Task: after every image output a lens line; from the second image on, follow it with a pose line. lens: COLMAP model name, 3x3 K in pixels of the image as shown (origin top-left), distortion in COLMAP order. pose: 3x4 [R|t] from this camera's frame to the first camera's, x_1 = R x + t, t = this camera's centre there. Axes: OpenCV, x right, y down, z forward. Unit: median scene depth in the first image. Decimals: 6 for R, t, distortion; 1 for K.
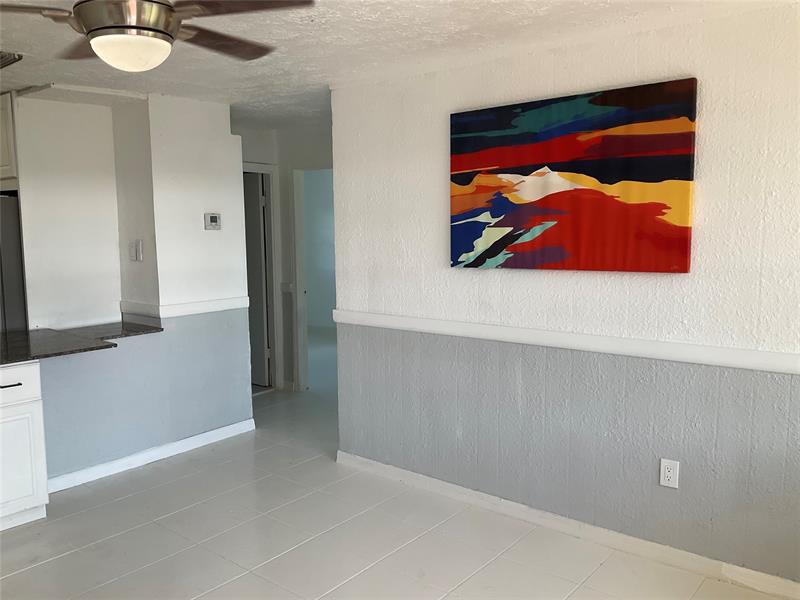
lens RADIAL K [[658.6, 0, 400.0], [0, 658.6, 300.0], [0, 0, 1]] dist [0.122014, -0.241227]
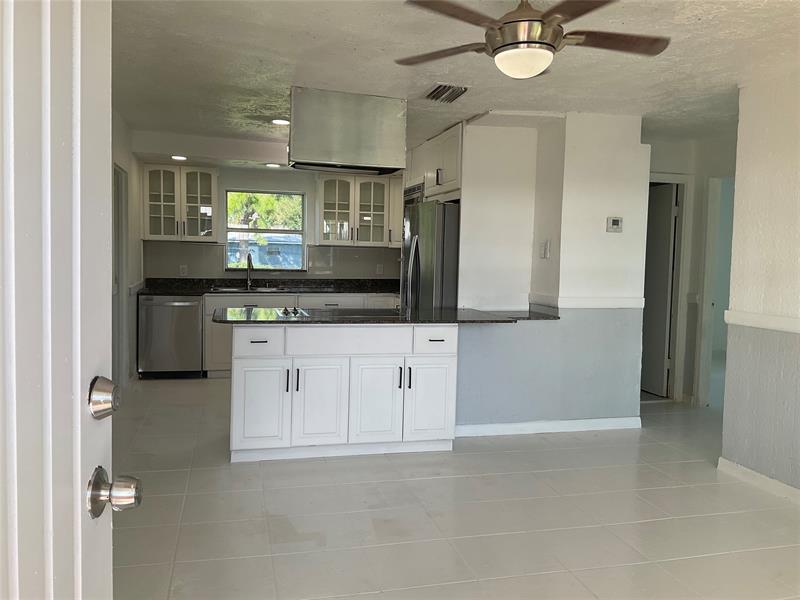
lens RADIAL K [[661.5, 0, 400.0], [0, 661.5, 301.9], [0, 0, 1]] dist [0.133608, -0.292393]
pose [[0.803807, 0.064012, -0.591437, 0.096546], [-0.094285, 0.995336, -0.020415, 0.066868], [0.587372, 0.072173, 0.806093, -0.077356]]
